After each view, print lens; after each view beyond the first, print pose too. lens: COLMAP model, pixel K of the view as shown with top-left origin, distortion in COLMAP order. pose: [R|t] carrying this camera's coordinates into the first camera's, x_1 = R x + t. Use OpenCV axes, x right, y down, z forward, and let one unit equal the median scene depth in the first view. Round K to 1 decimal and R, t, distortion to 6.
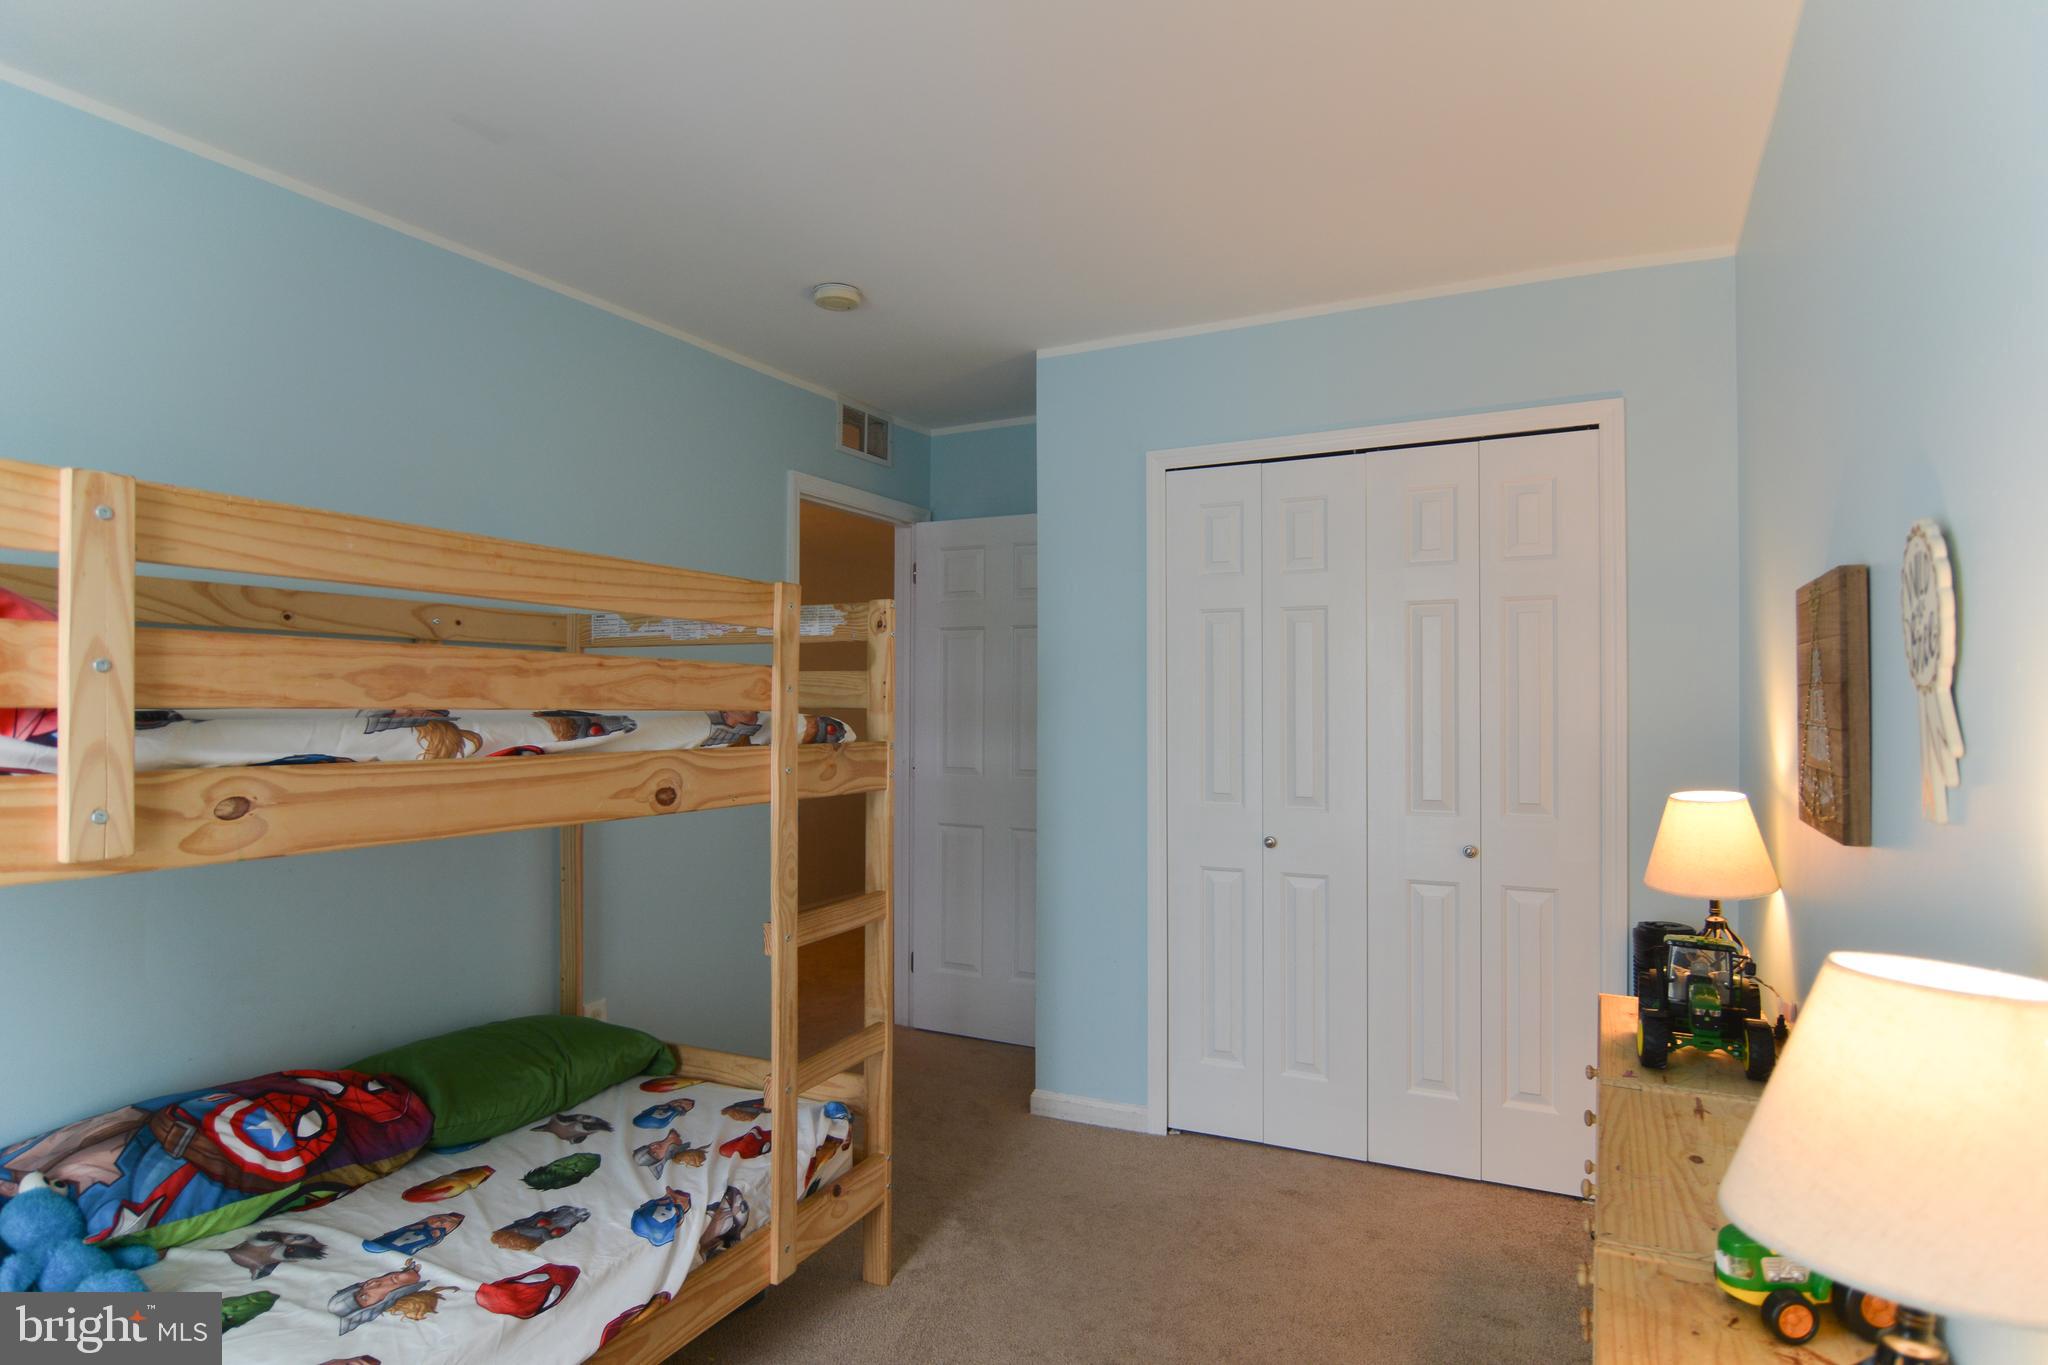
lens RADIAL K [[1142.7, 0, 1025.2], [0, 1142.7, 693.6], [0, 0, 1]] dist [-0.008874, -0.000910]
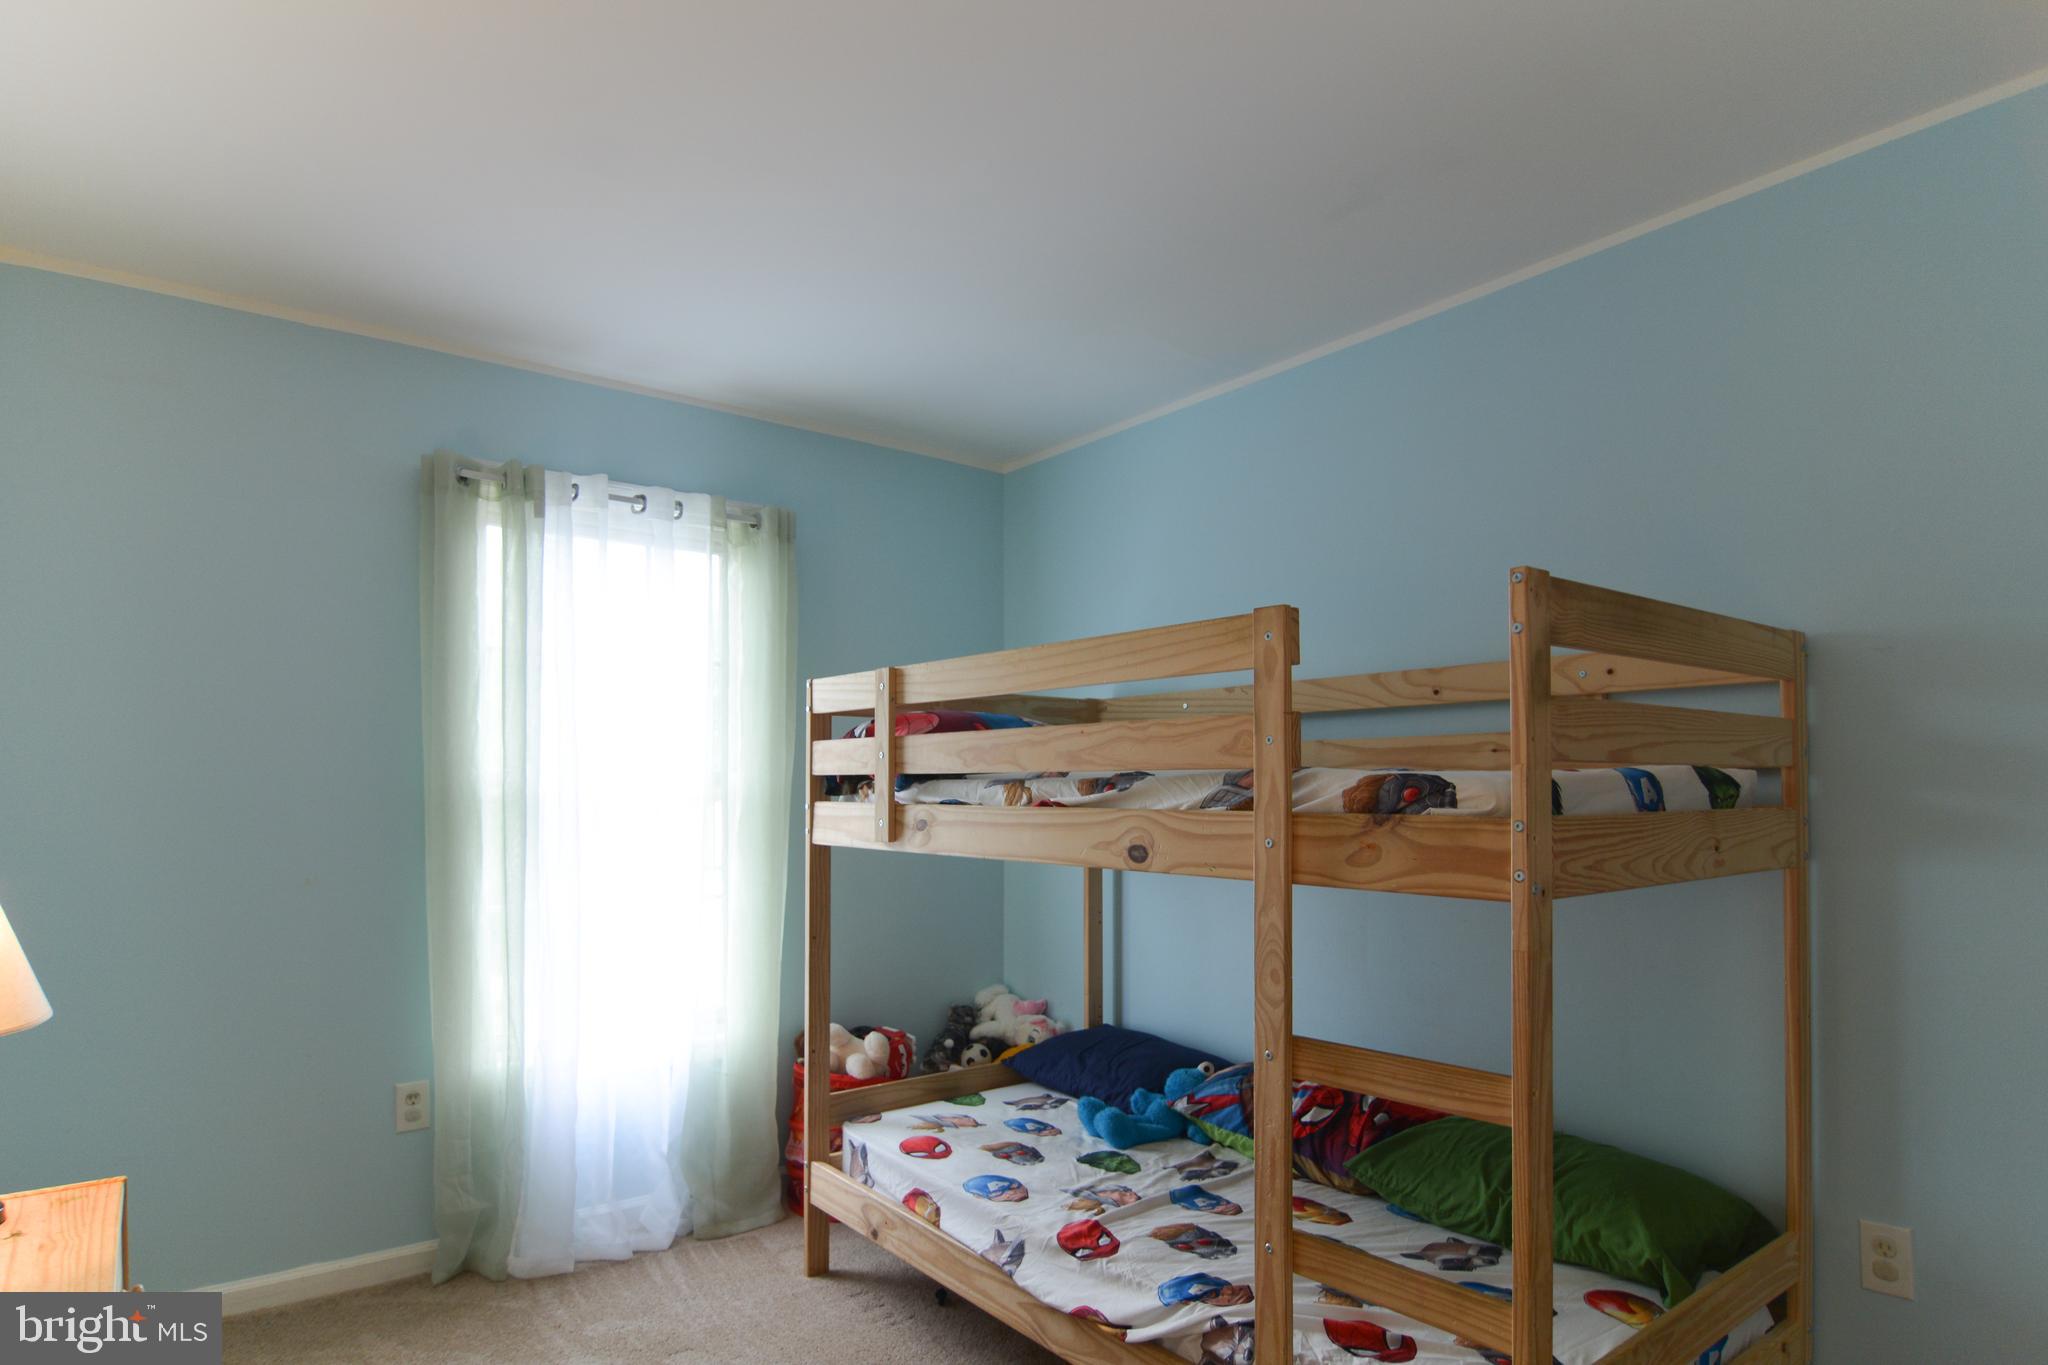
lens RADIAL K [[1142.7, 0, 1020.6], [0, 1142.7, 764.0], [0, 0, 1]] dist [-0.008874, -0.000910]
pose [[-0.433074, -0.020183, -0.901132, 0.654866], [0.013052, 0.999504, -0.028659, 0.036868], [0.901264, -0.024173, -0.432596, 1.340007]]
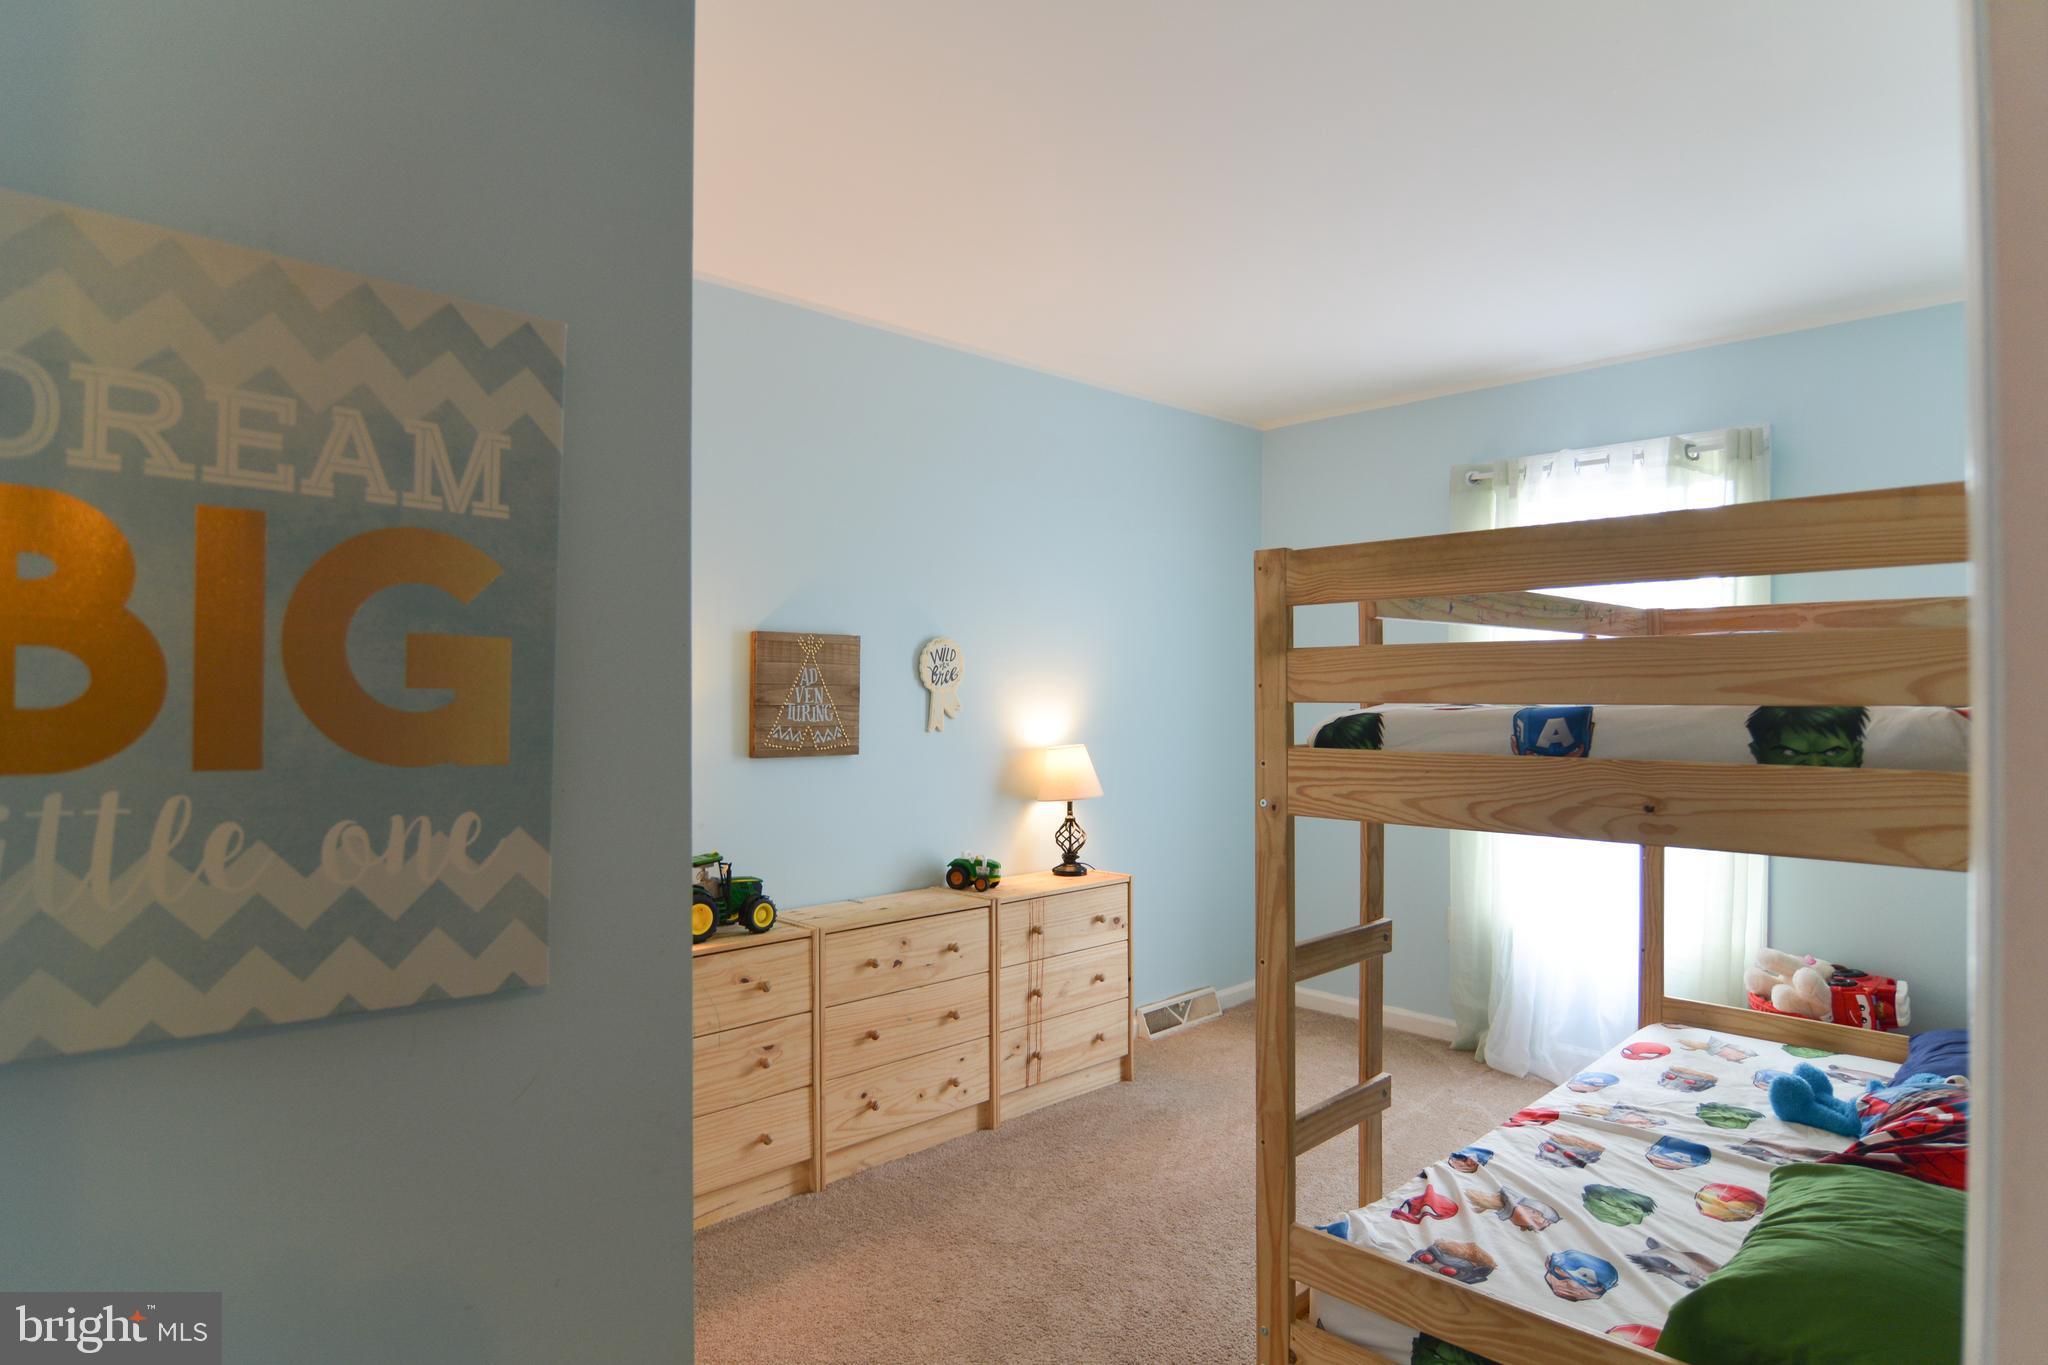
lens RADIAL K [[1142.7, 0, 1022.6], [0, 1142.7, 683.0], [0, 0, 1]] dist [-0.008874, -0.000910]
pose [[-0.948417, 0.000597, 0.317026, -0.262196], [-0.005820, 0.999797, -0.019294, 0.021431], [-0.316973, -0.020144, -0.948221, 2.273428]]
